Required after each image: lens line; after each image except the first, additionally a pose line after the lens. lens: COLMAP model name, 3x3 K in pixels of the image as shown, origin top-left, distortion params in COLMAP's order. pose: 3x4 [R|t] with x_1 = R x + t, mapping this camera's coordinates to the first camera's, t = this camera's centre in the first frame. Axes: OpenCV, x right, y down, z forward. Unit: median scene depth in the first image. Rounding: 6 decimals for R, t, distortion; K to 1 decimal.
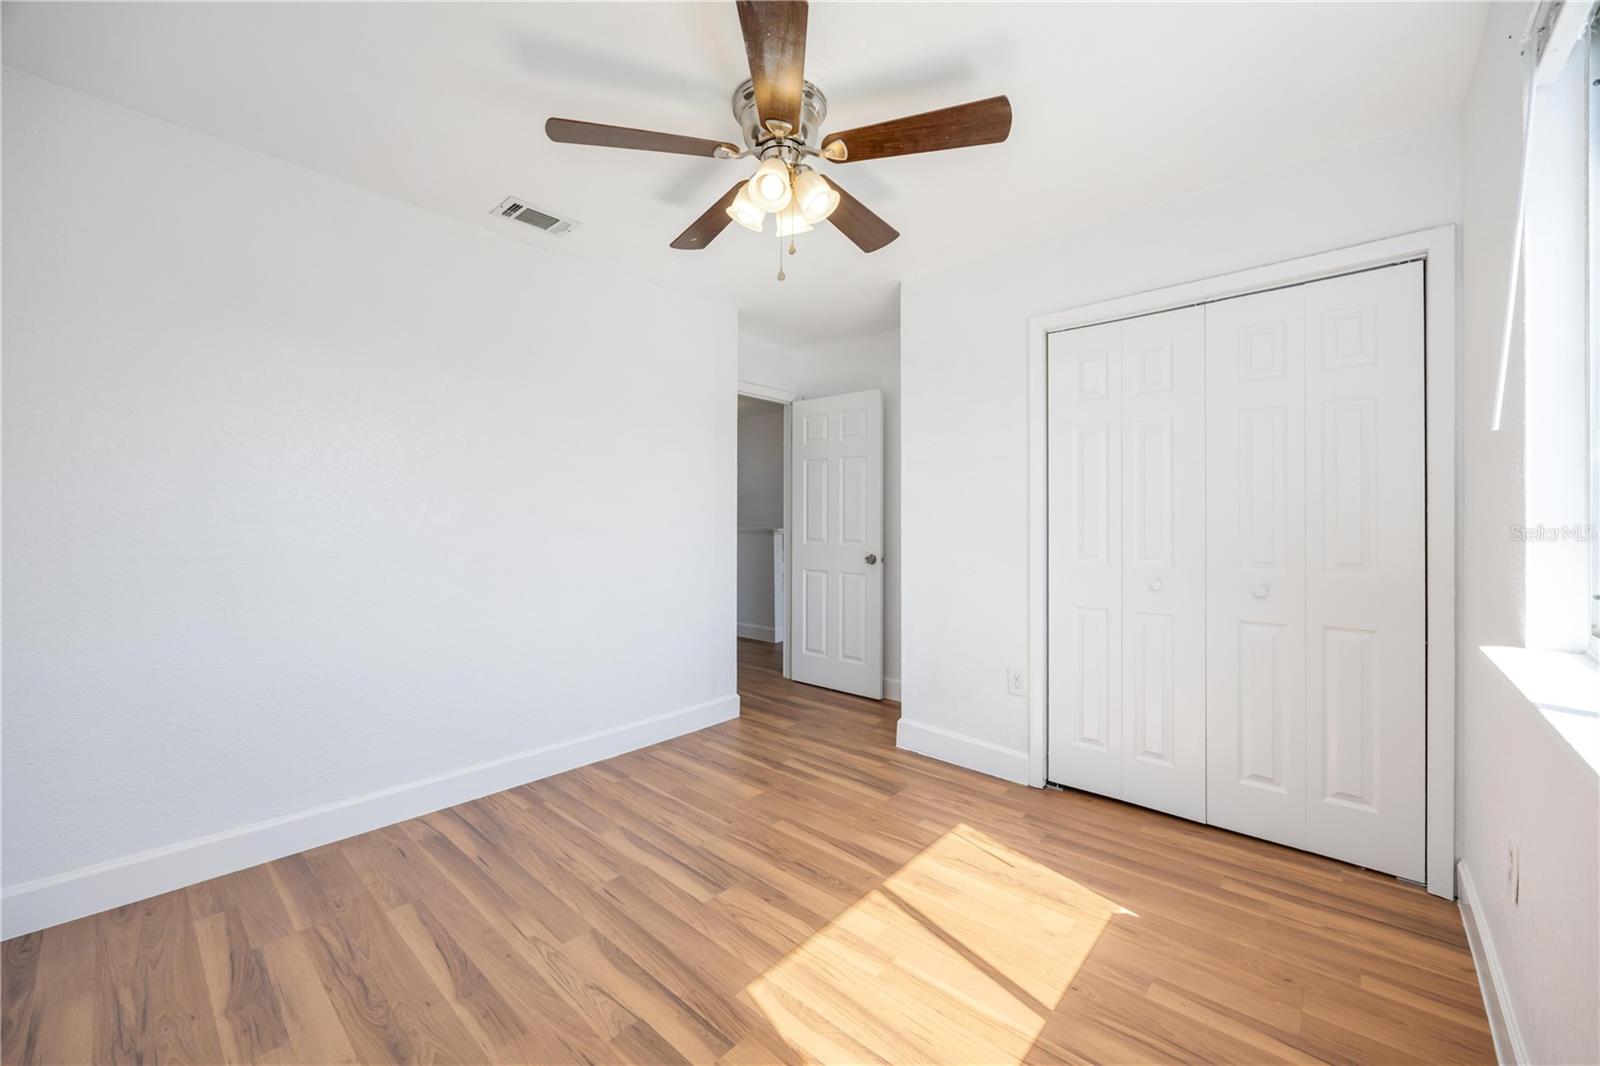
lens RADIAL K [[621.3, 0, 800.0], [0, 621.3, 533.0], [0, 0, 1]] dist [-0.006214, -0.000125]
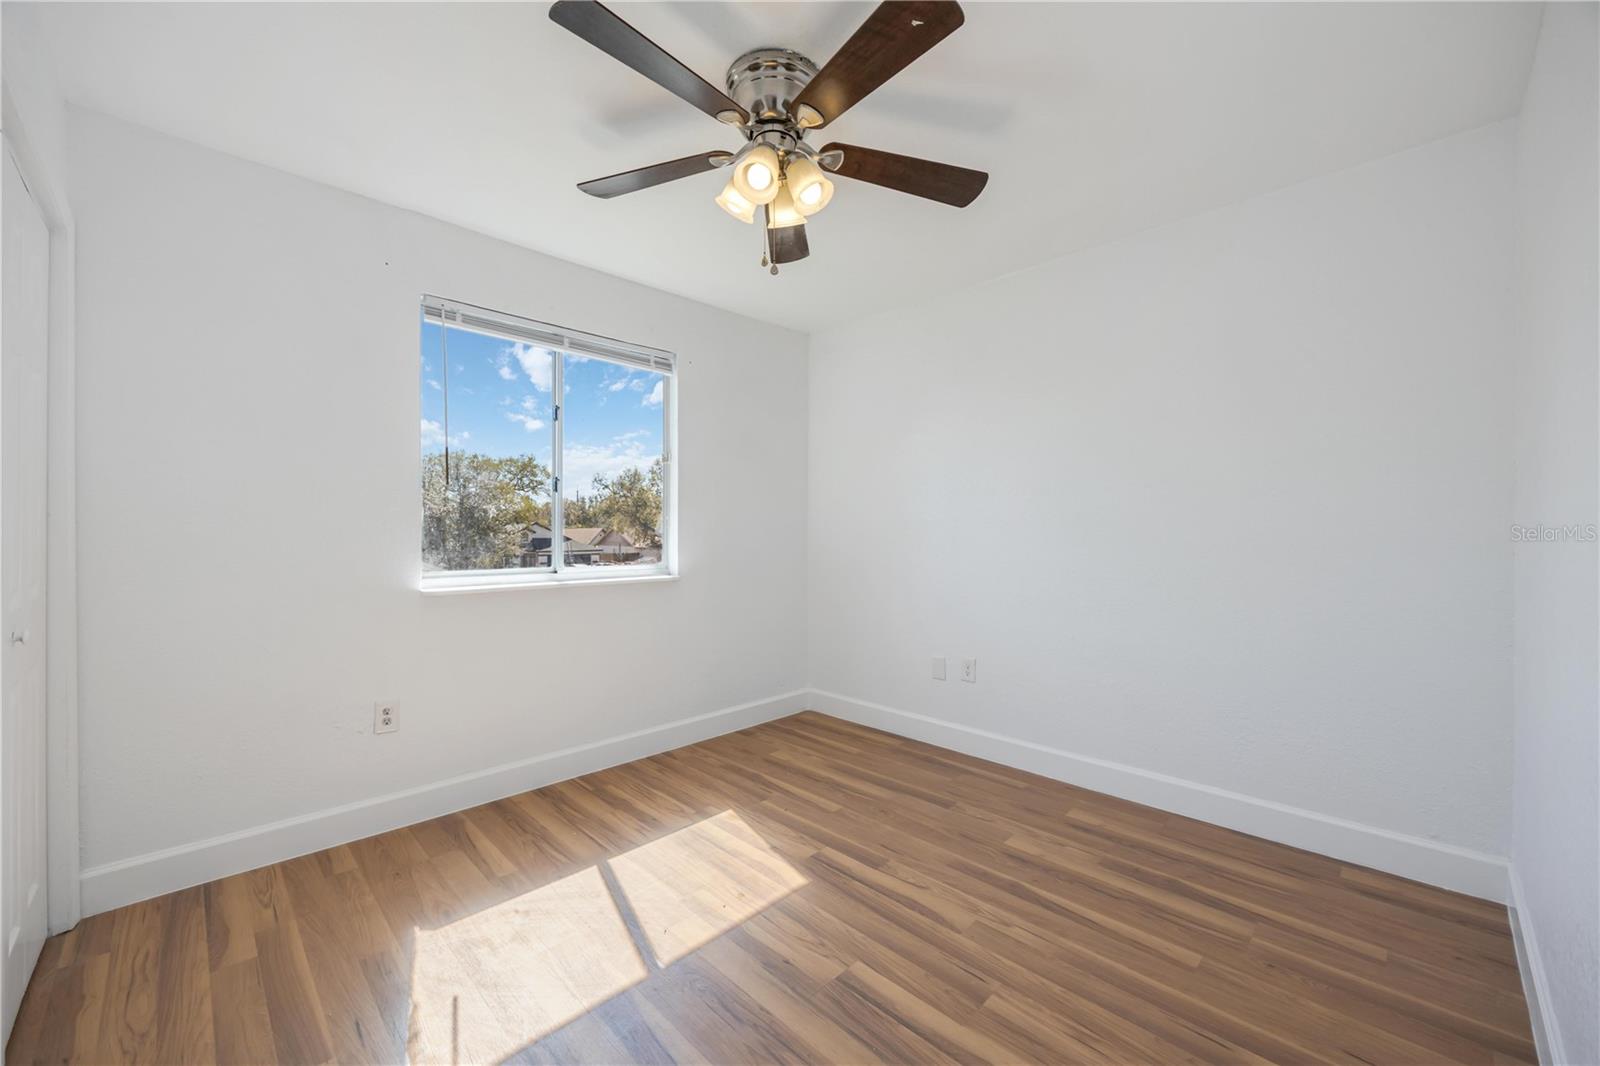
lens RADIAL K [[621.3, 0, 800.0], [0, 621.3, 533.0], [0, 0, 1]] dist [-0.006214, -0.000125]
pose [[-0.998482, -0.002290, 0.055039, -0.117693], [-0.001102, 0.999766, 0.021599, -0.030833], [-0.055076, 0.021505, -0.998251, 1.831447]]
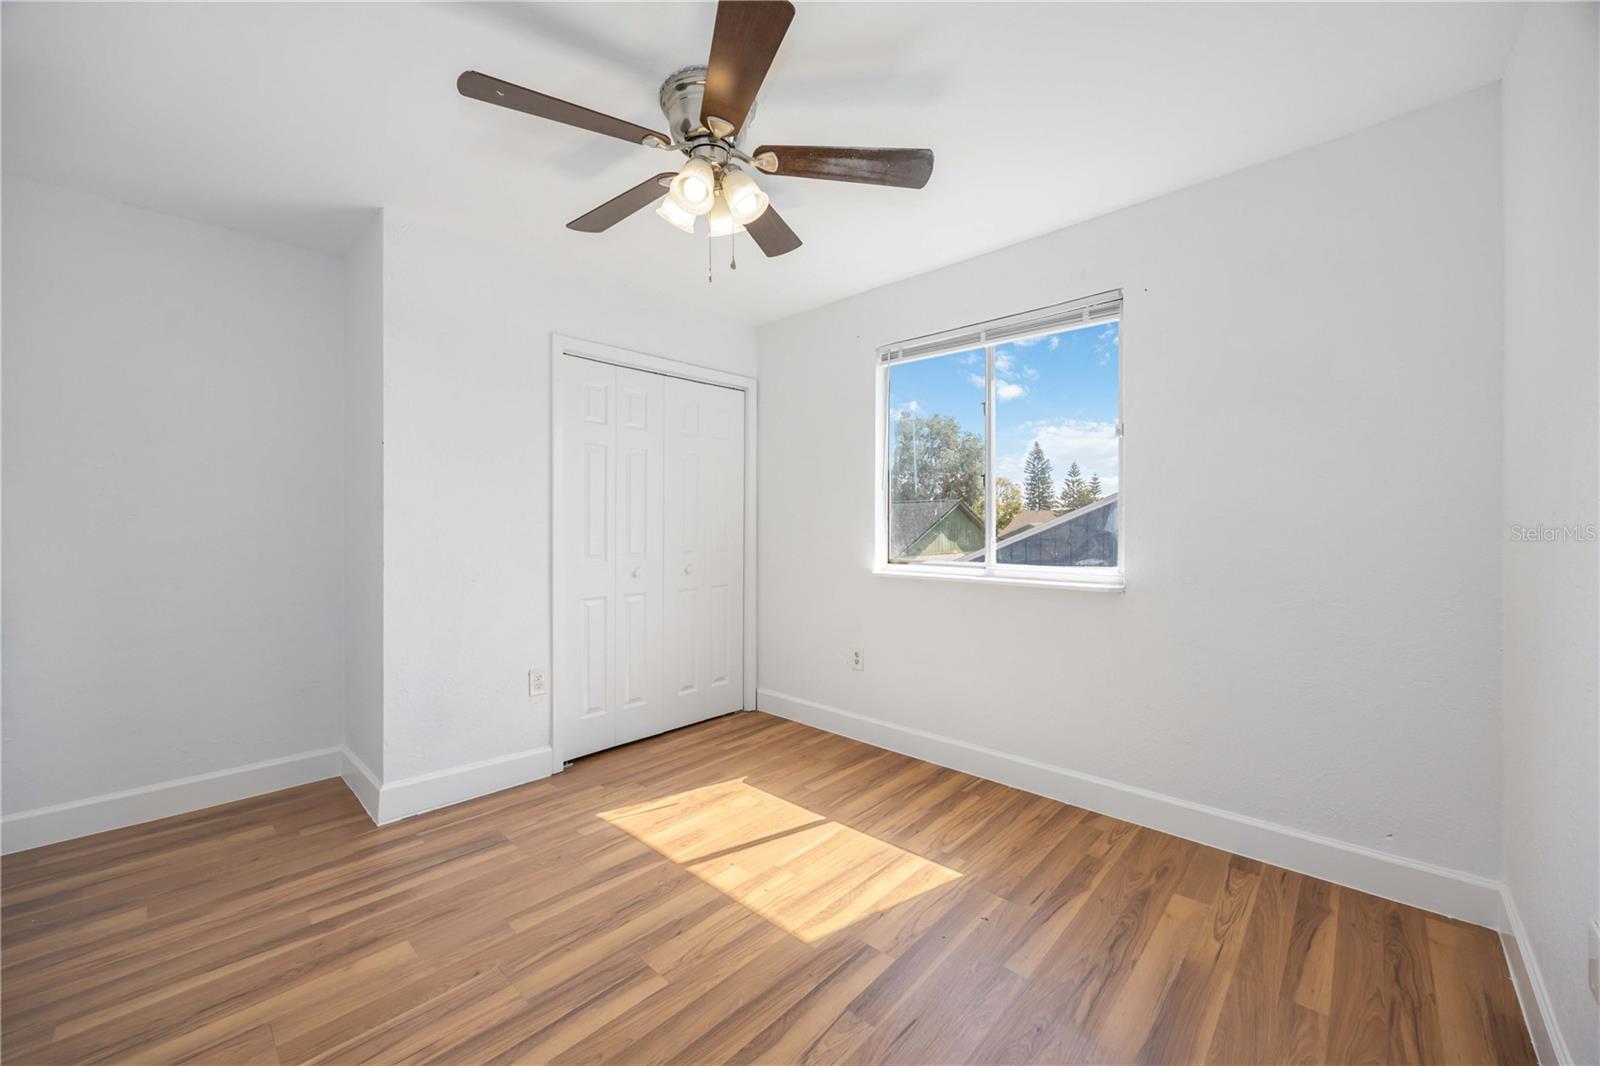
lens RADIAL K [[615.3, 0, 798.5], [0, 615.3, 530.7], [0, 0, 1]] dist [-0.002773, -0.000222]
pose [[0.021572, -0.012646, 0.999687, -0.953053], [0.019998, 0.999725, 0.012215, -0.021366], [-0.999567, 0.019728, 0.021819, 0.776647]]
